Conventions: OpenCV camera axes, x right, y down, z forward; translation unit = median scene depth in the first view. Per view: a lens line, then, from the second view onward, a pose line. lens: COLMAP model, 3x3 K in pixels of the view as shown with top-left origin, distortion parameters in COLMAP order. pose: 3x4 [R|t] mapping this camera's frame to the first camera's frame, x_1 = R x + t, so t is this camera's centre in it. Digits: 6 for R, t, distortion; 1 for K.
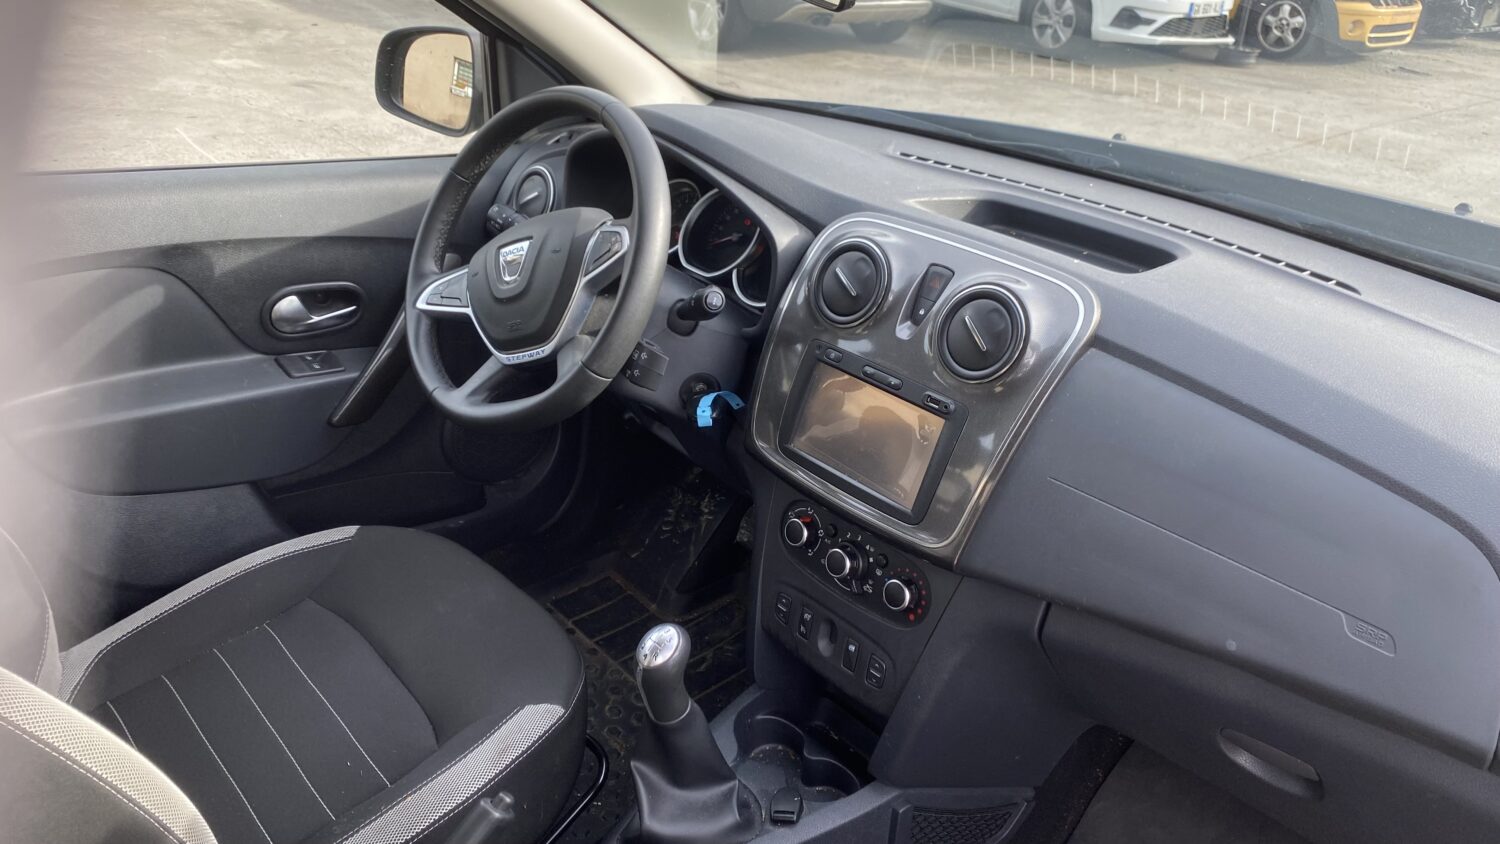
lens RADIAL K [[1139.7, 0, 757.0], [0, 1139.7, 420.6], [0, 0, 1]] dist [0.008070, -0.000467]
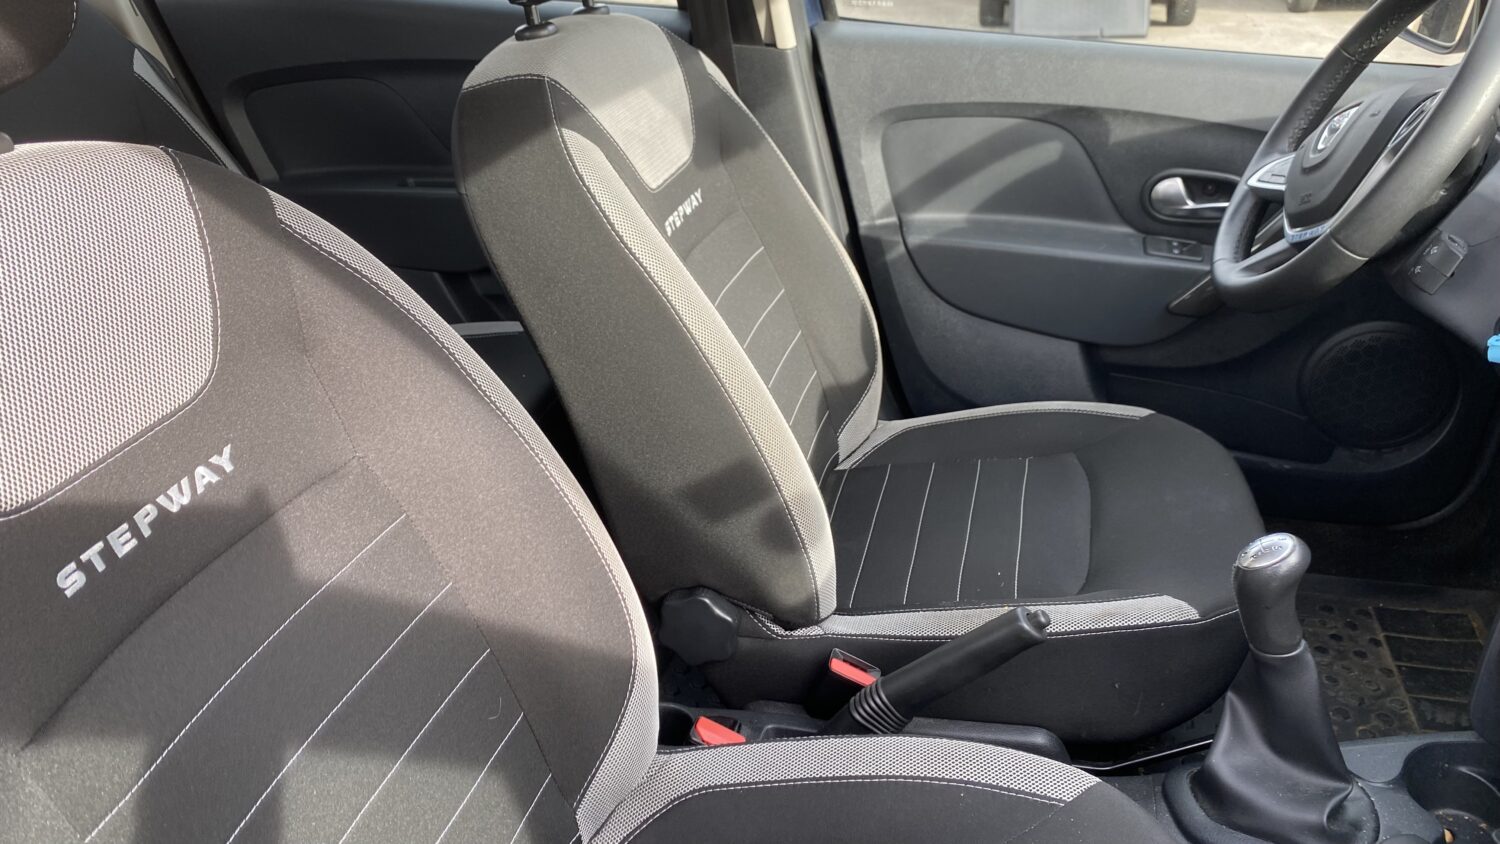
lens RADIAL K [[1139.7, 0, 757.0], [0, 1139.7, 420.6], [0, 0, 1]] dist [0.008070, -0.000467]
pose [[0.548120, 0.284419, -0.786556, 0.264167], [-0.317233, 0.940834, 0.119139, 0.096272], [0.773904, 0.184219, 0.605918, 0.129493]]
